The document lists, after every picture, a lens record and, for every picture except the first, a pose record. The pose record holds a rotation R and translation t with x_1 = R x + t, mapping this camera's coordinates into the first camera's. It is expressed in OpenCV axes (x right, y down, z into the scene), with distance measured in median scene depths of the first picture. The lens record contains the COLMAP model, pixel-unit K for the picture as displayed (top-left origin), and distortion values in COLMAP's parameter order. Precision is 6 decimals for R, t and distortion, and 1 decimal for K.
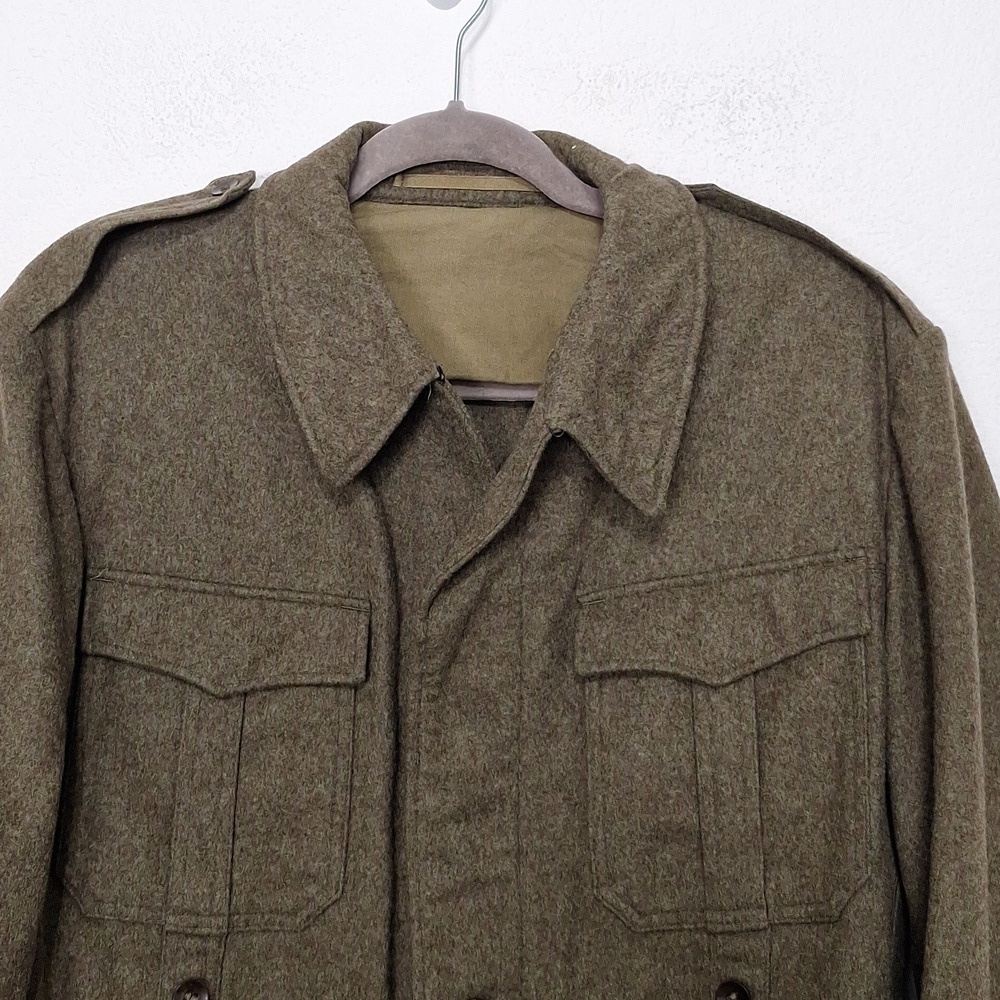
lens RADIAL K [[1479.2, 0, 495.4], [0, 1479.2, 482.7], [0, 0, 1]] dist [0.126021, -0.202856]
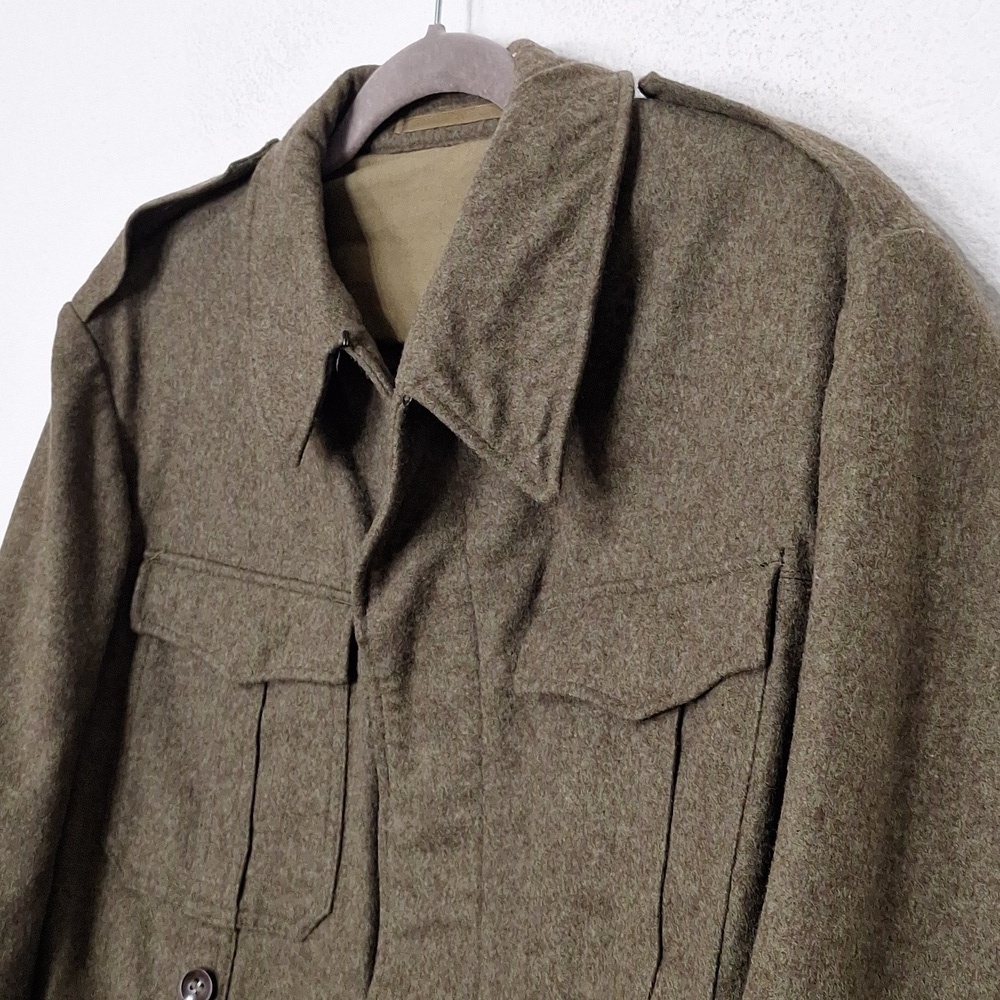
lens RADIAL K [[1488.9, 0, 501.8], [0, 1488.9, 510.7], [0, 0, 1]] dist [0.131199, -0.196787]
pose [[0.794894, 0.011728, -0.606635, 0.547688], [-0.006656, 0.999922, 0.010610, 0.017838], [0.606712, -0.004397, 0.794910, 0.328422]]
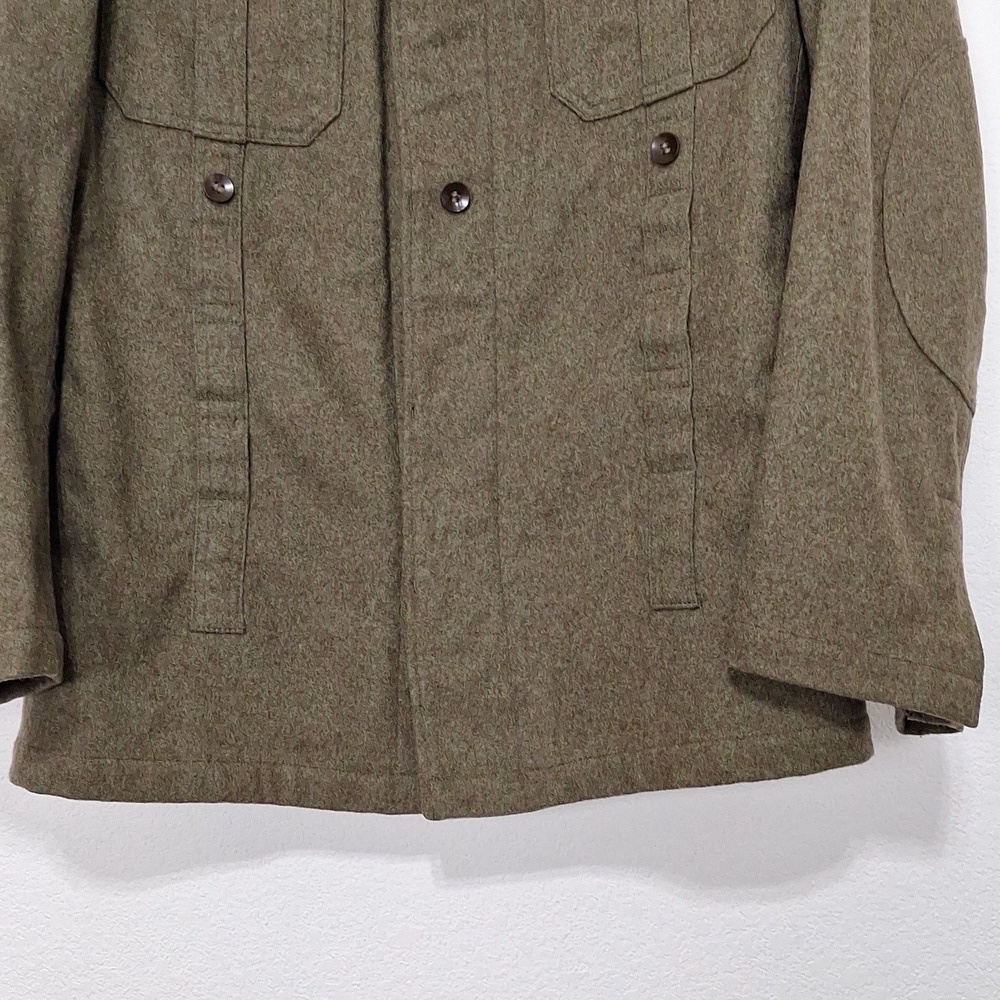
lens RADIAL K [[1488.9, 0, 501.8], [0, 1488.9, 510.7], [0, 0, 1]] dist [0.131199, -0.196787]
pose [[0.999616, -0.025947, -0.009705, 0.029399], [0.026592, 0.996934, 0.073591, 0.511828], [0.007766, -0.073821, 0.997241, -0.218966]]
